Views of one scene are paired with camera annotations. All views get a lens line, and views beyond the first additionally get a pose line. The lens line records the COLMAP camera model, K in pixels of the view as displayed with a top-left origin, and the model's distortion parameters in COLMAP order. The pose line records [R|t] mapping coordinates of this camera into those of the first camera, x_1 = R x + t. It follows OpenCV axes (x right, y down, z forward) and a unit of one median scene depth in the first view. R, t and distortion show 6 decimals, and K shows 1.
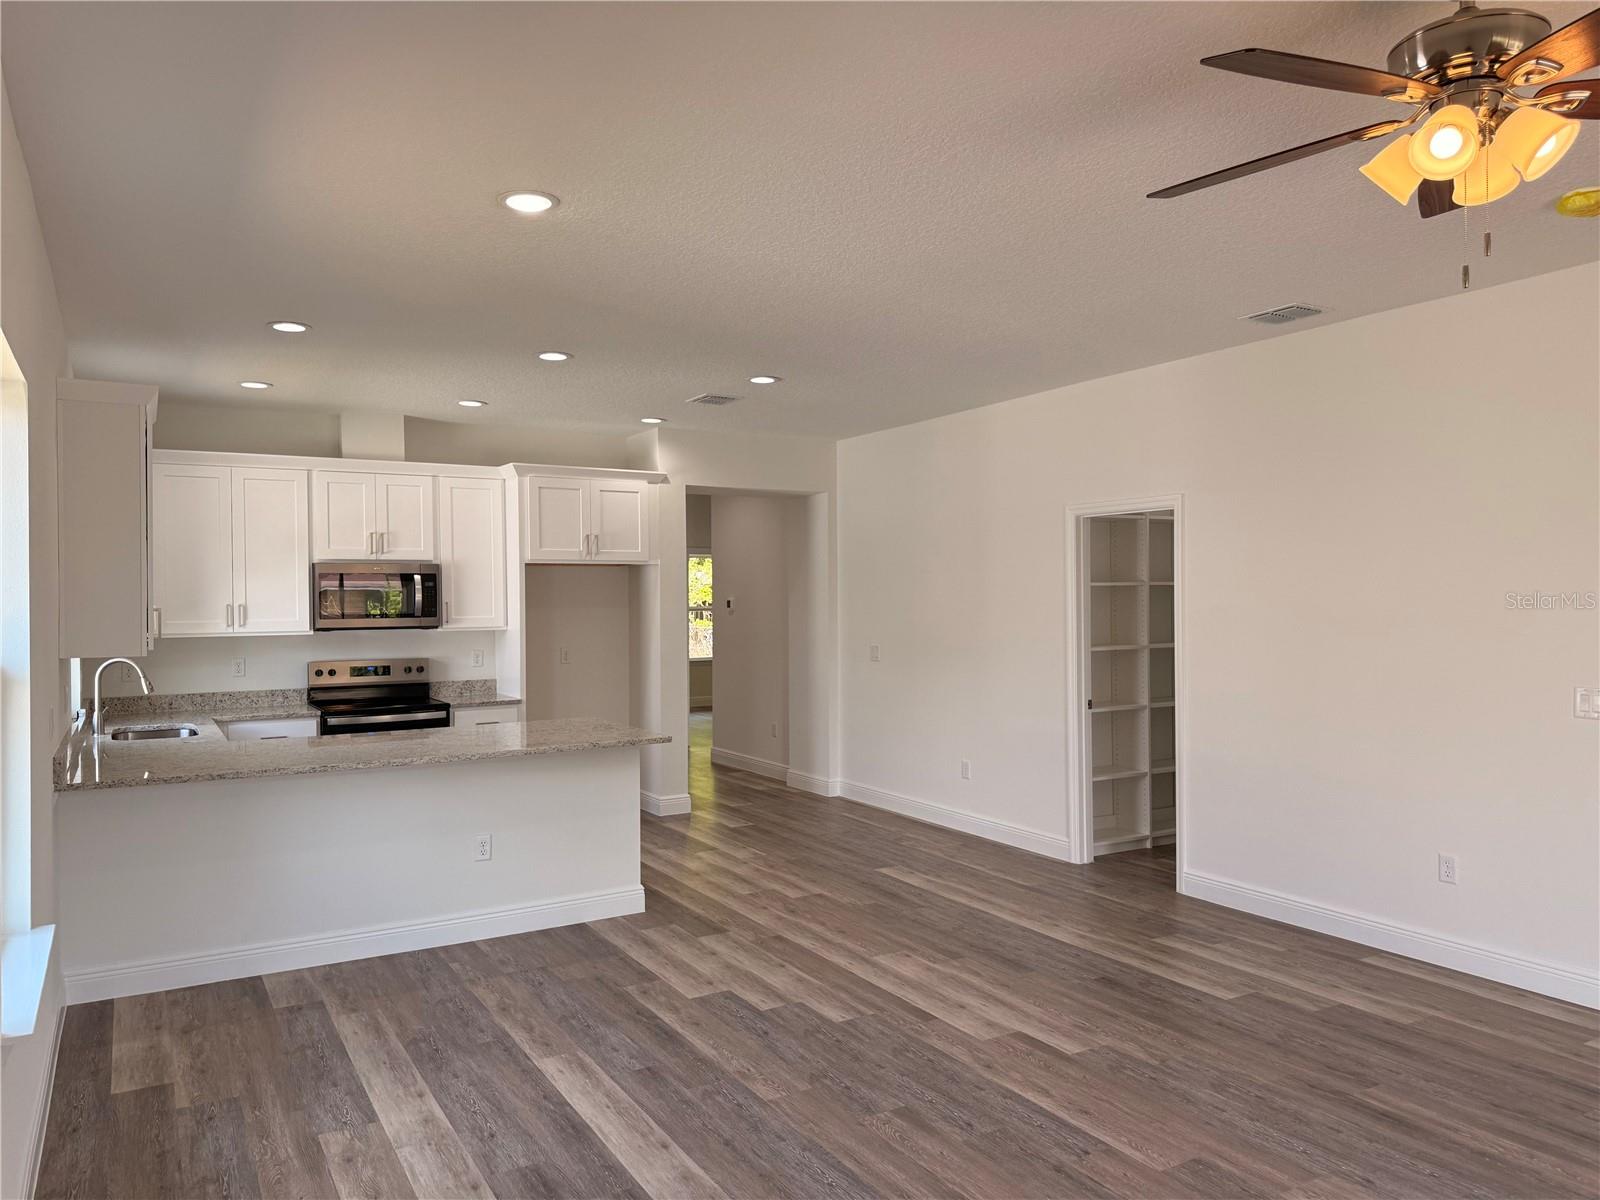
lens RADIAL K [[1122.0, 0, 801.4], [0, 1122.0, 603.8], [0, 0, 1]] dist [0.076239, -0.096440]
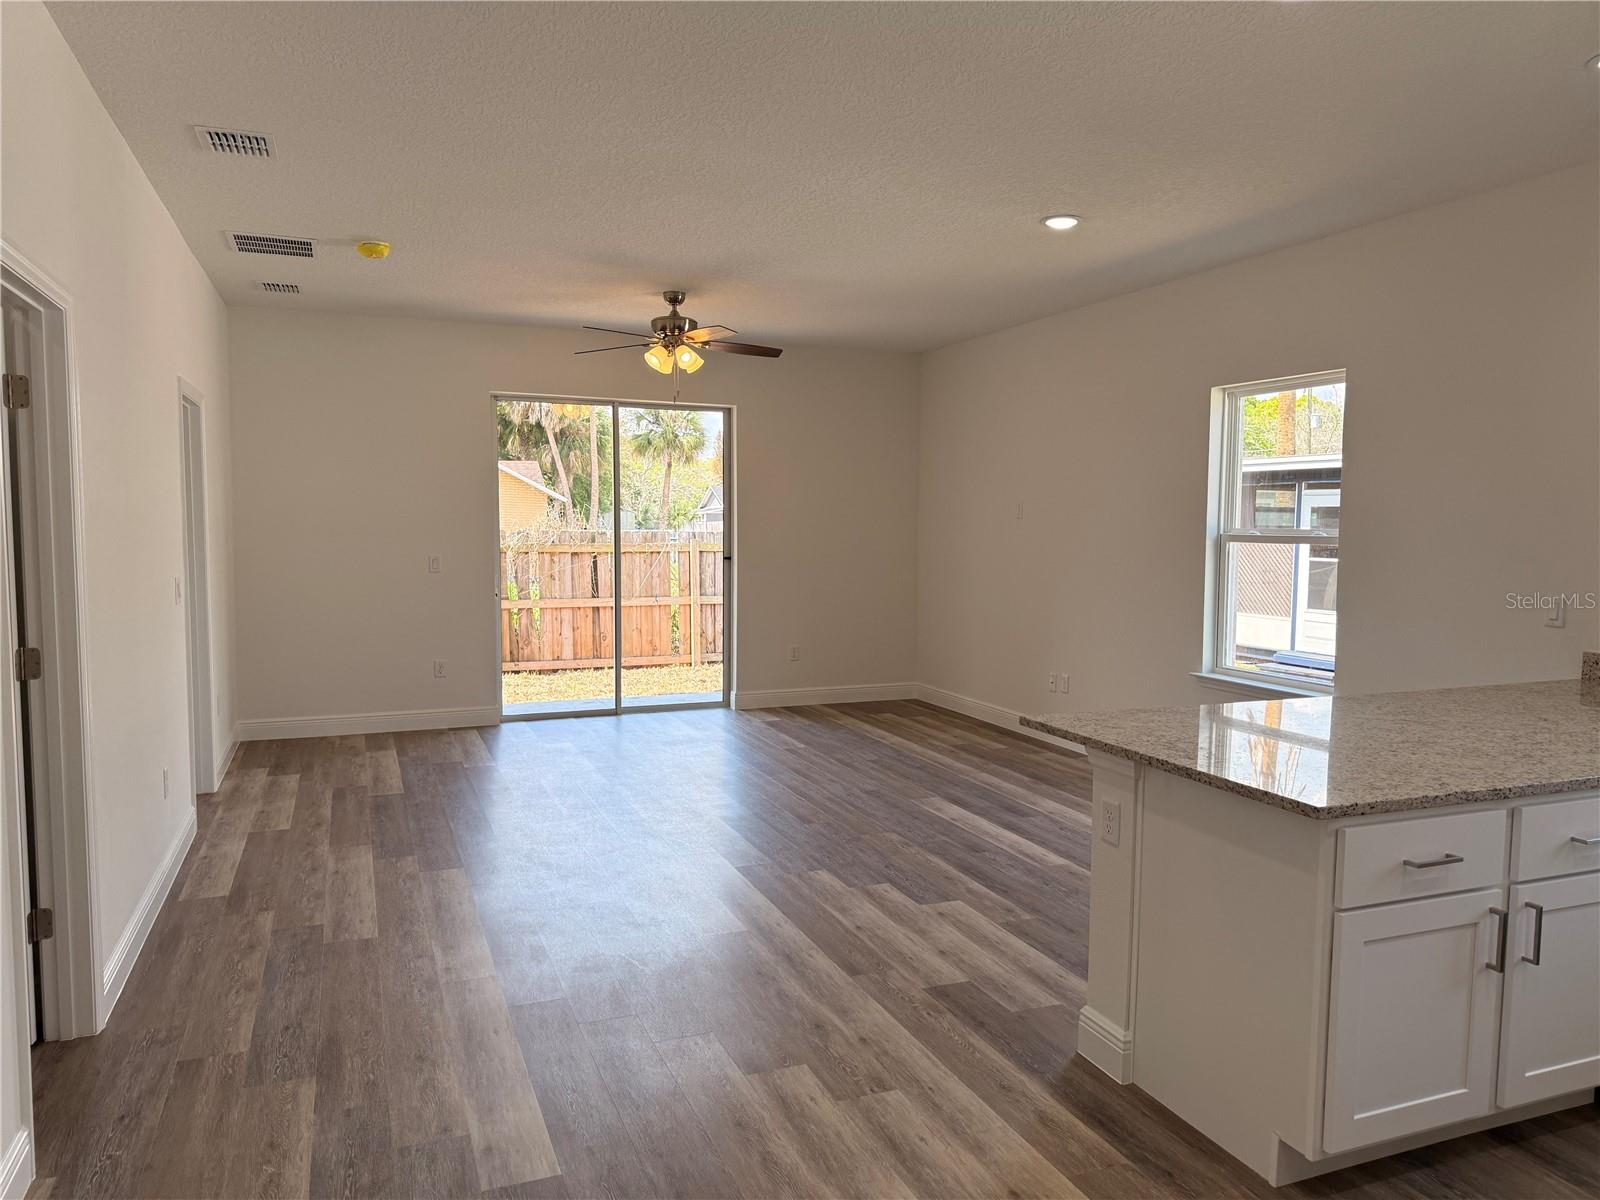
lens RADIAL K [[1122.0, 0, 800.5], [0, 1122.0, 597.3], [0, 0, 1]] dist [0.076239, -0.096440]
pose [[-0.988075, -0.007979, 0.153769, -0.091957], [0.003857, 0.997061, 0.076519, 0.005804], [-0.153927, 0.076199, -0.985140, 1.637142]]
